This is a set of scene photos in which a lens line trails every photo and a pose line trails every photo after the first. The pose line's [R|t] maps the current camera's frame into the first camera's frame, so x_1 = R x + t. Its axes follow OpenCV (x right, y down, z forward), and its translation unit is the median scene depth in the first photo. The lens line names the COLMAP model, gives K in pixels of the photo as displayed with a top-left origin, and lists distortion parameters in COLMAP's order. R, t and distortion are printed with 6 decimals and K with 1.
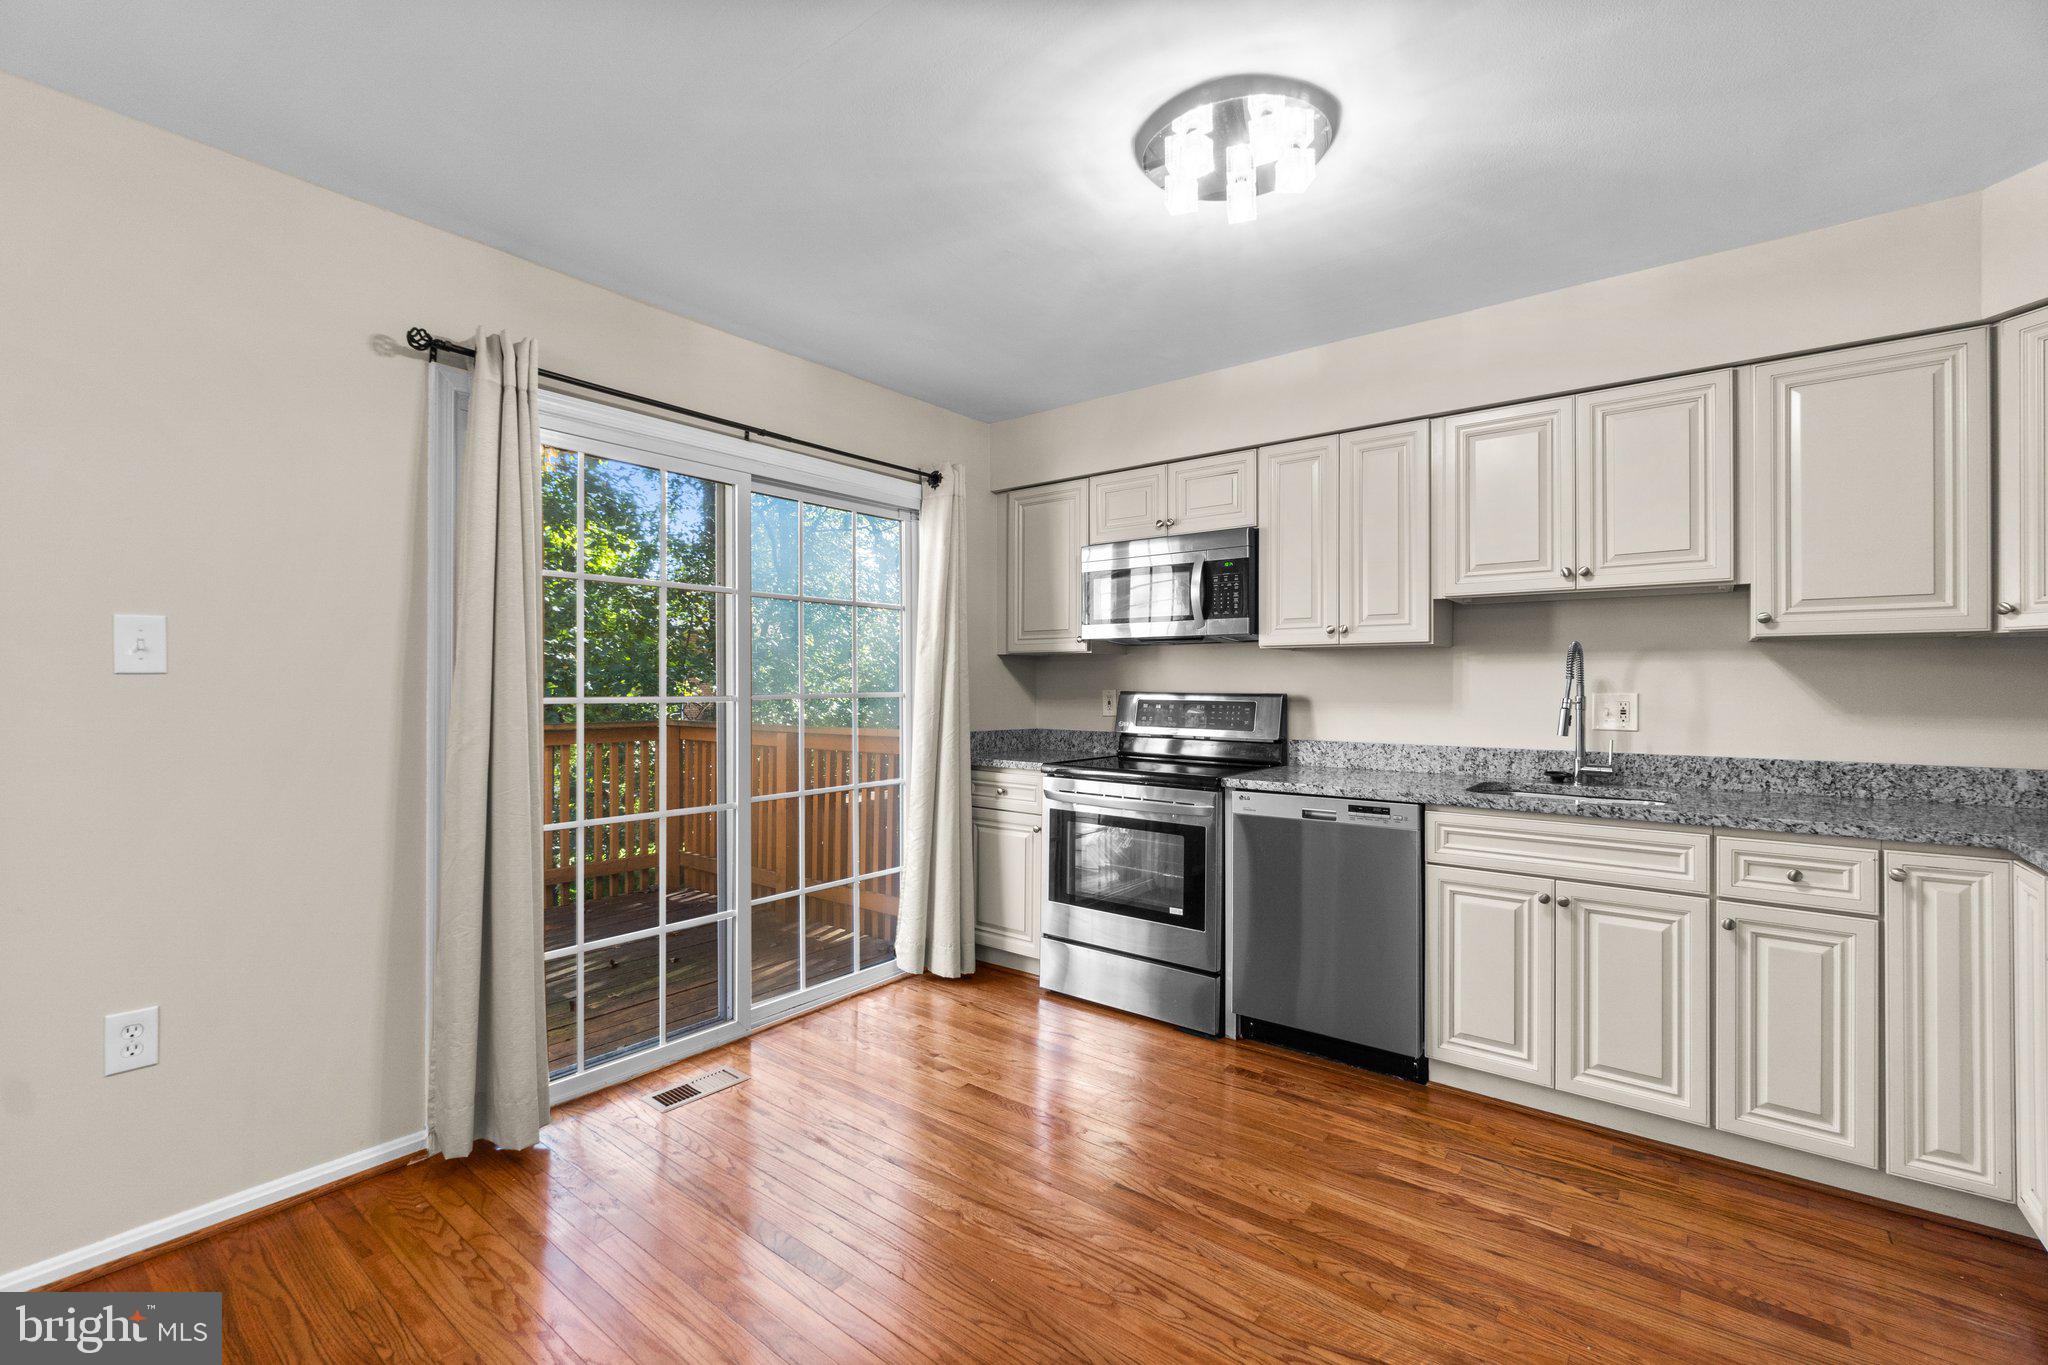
lens RADIAL K [[879.1, 0, 1015.7], [0, 879.1, 679.7], [0, 0, 1]] dist [-0.002579, 0.000100]
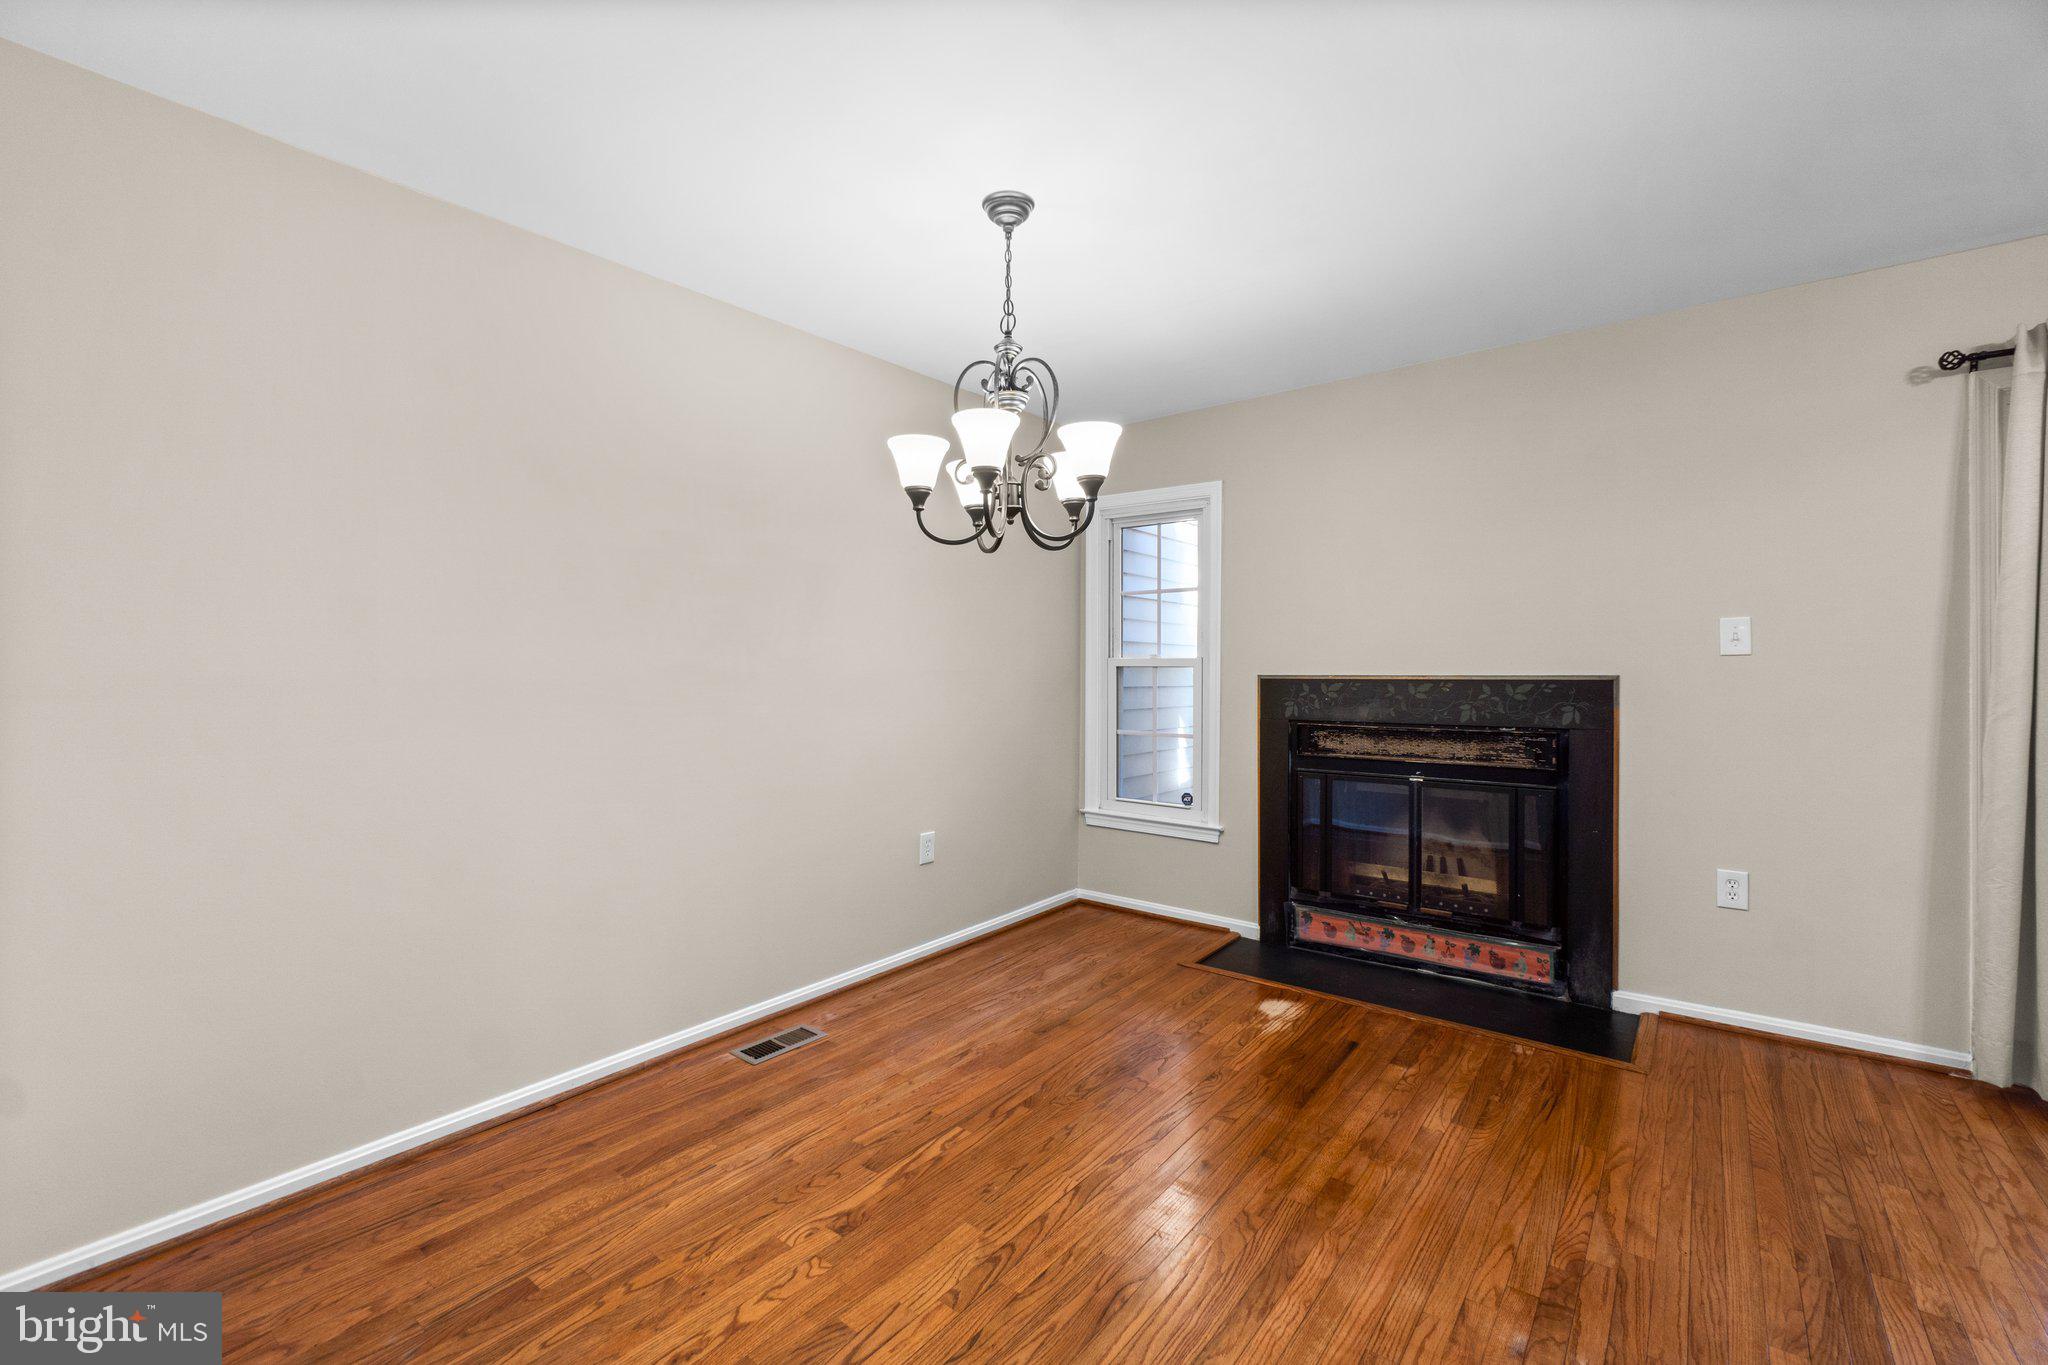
lens RADIAL K [[883.0, 0, 1015.1], [0, 883.0, 667.7], [0, 0, 1]] dist [-0.003873, 0.000796]
pose [[0.011405, 0.001767, -0.999933, 0.384144], [0.012609, 0.999919, 0.001911, -0.002762], [0.999855, -0.012630, 0.011382, -0.204988]]
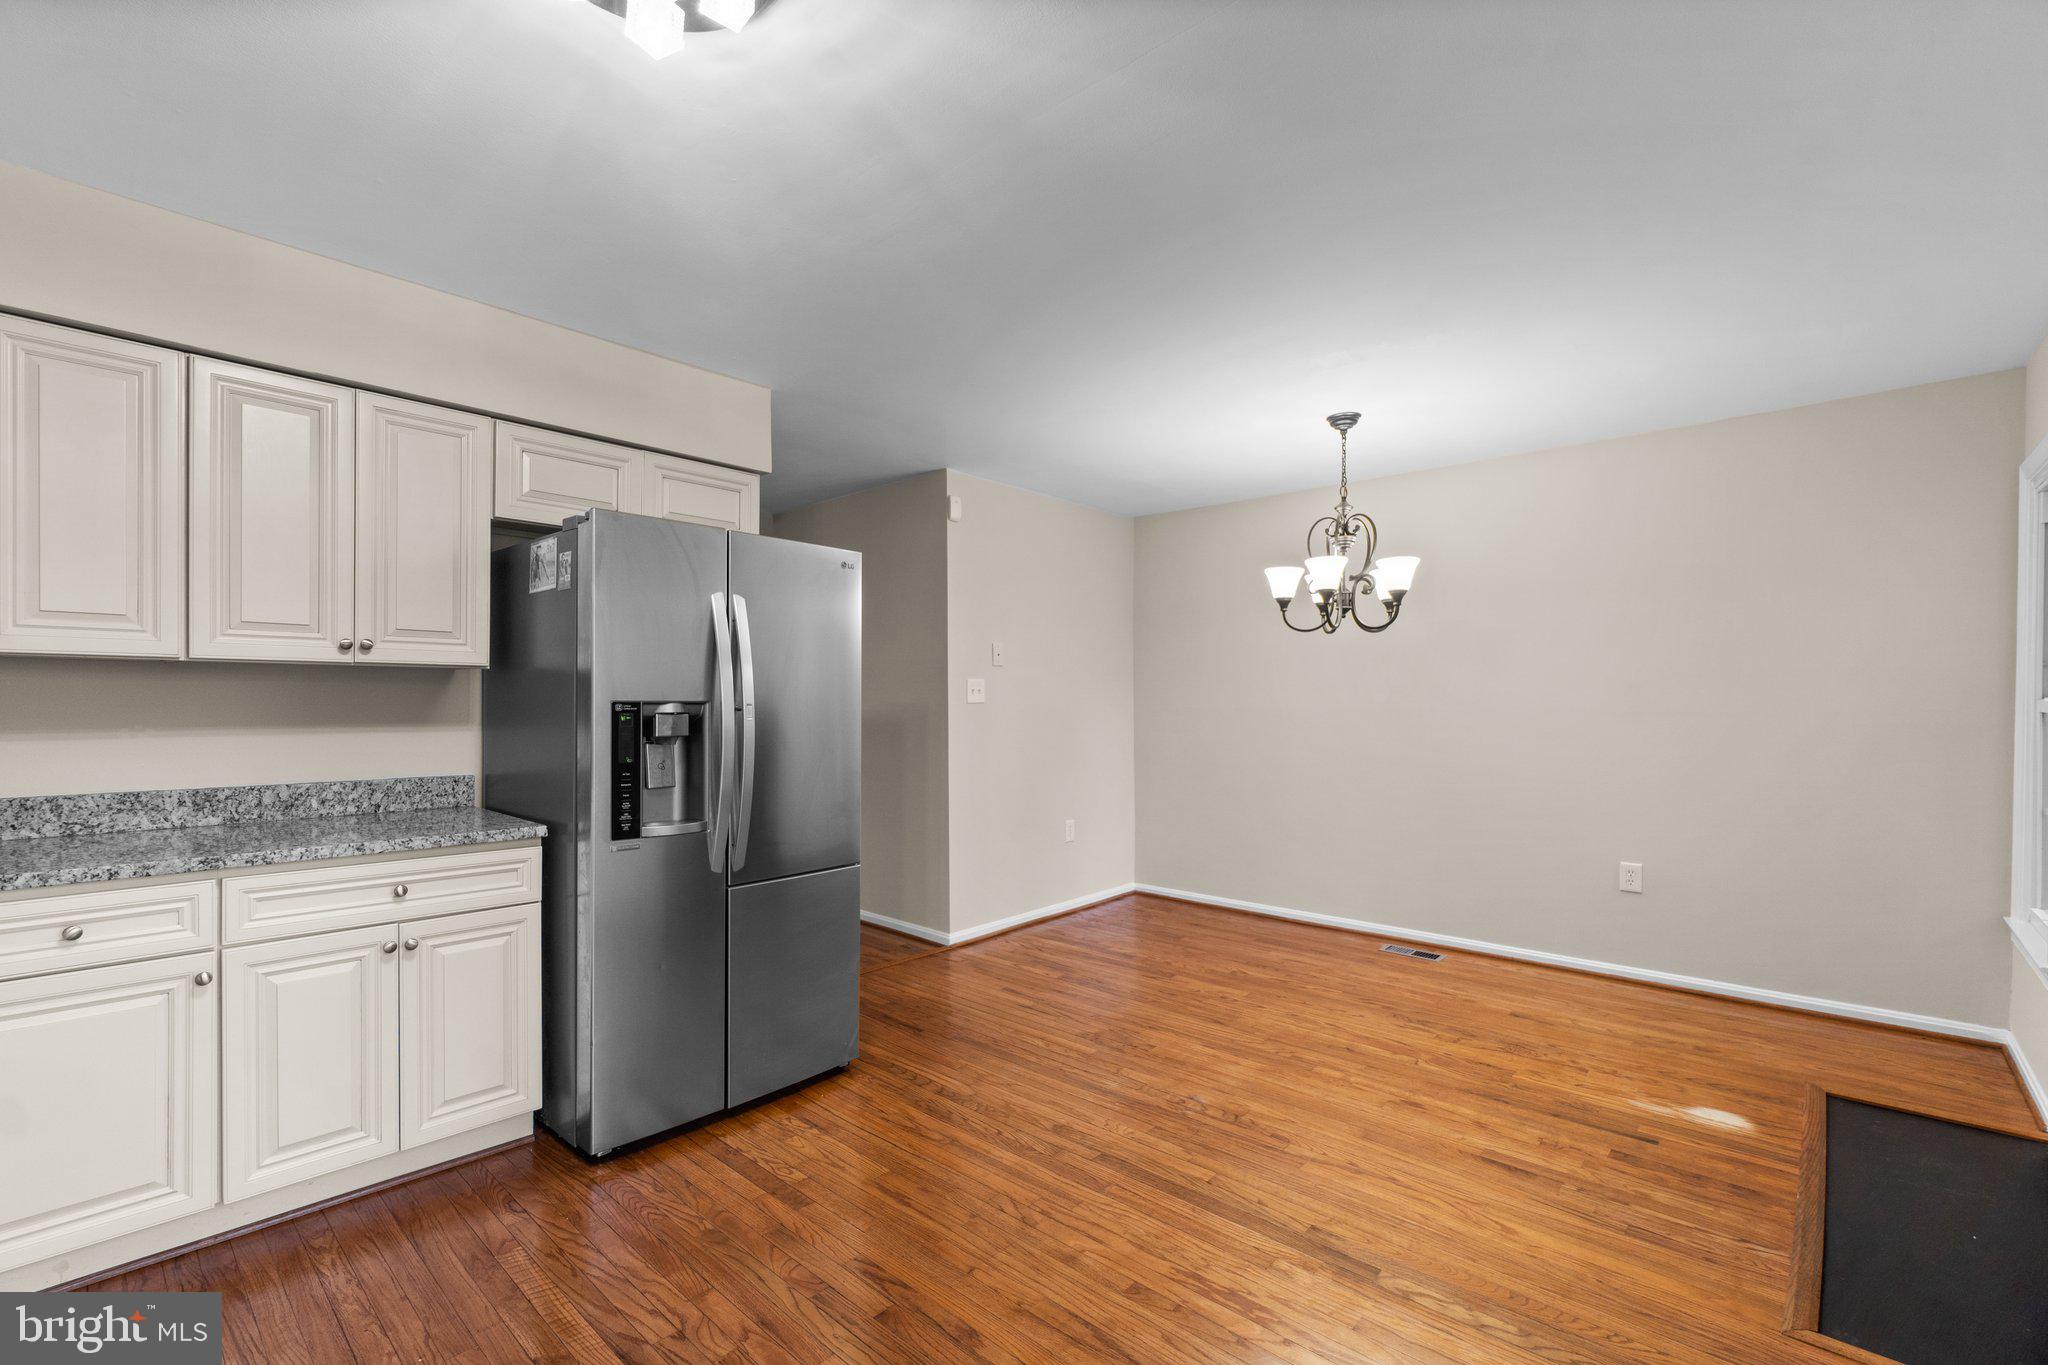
lens RADIAL K [[889.4, 0, 1012.3], [0, 889.4, 711.9], [0, 0, 1]] dist [-0.001529, -0.000021]
pose [[-0.997631, -0.005135, 0.068607, -0.062049], [-0.004673, 0.999965, 0.006900, -0.002691], [-0.068640, 0.006563, -0.997620, 1.211386]]
